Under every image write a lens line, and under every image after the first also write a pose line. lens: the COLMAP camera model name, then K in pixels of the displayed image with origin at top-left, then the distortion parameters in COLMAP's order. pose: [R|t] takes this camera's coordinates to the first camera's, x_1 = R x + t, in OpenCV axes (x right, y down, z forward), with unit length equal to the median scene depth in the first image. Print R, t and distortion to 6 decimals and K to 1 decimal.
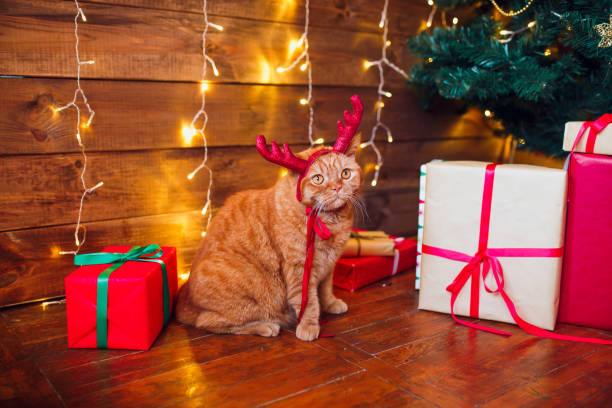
lens RADIAL K [[600.3, 0, 307.1], [0, 600.3, 200.2], [0, 0, 1]] dist [-0.031448, 0.000000]
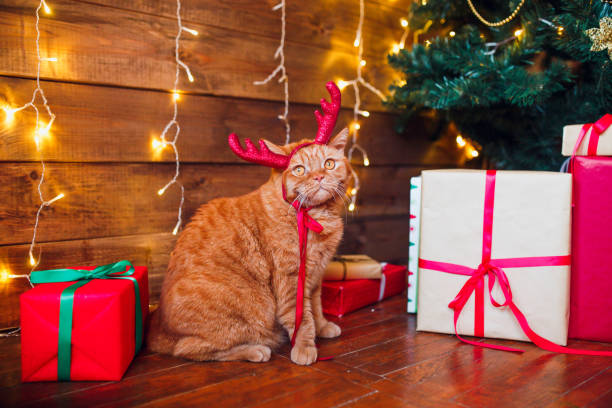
lens RADIAL K [[600.3, 0, 309.0], [0, 600.3, 201.2], [0, 0, 1]] dist [-0.031448, 0.000000]
pose [[0.994875, -0.008398, 0.100768, -0.064879], [0.018196, 0.995146, -0.096713, 0.066509], [-0.099466, 0.098050, 0.990198, 0.087728]]
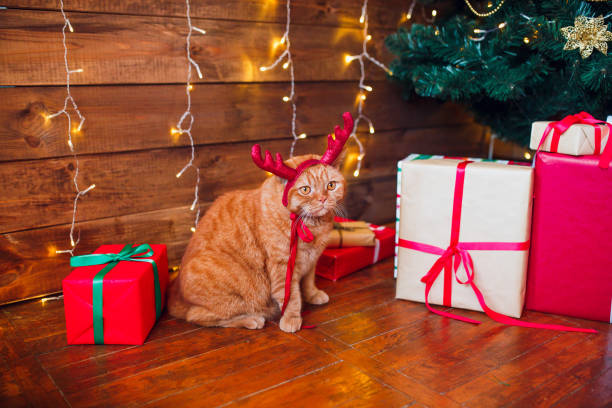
lens RADIAL K [[600.3, 0, 308.6], [0, 600.3, 200.7], [0, 0, 1]] dist [-0.031448, 0.000000]
pose [[0.999813, -0.016255, 0.010451, 0.021258], [0.015694, 0.998544, 0.051602, -0.046753], [-0.011275, -0.051428, 0.998613, -0.051961]]
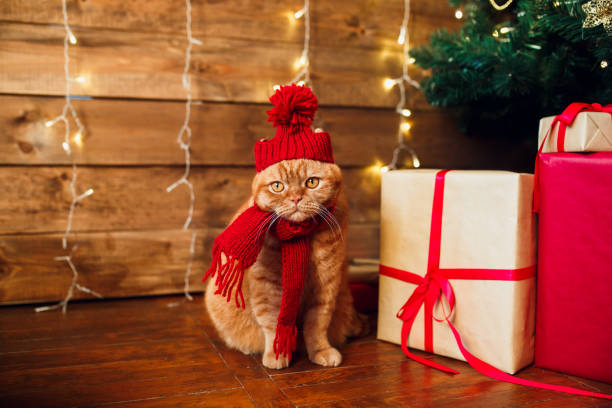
lens RADIAL K [[600.3, 0, 308.8], [0, 600.3, 202.2], [0, 0, 1]] dist [-0.031448, 0.000000]
pose [[0.954337, 0.008005, -0.298625, 0.333162], [-0.039561, 0.994223, -0.099775, 0.070215], [0.296102, 0.107033, 0.949141, 0.118222]]
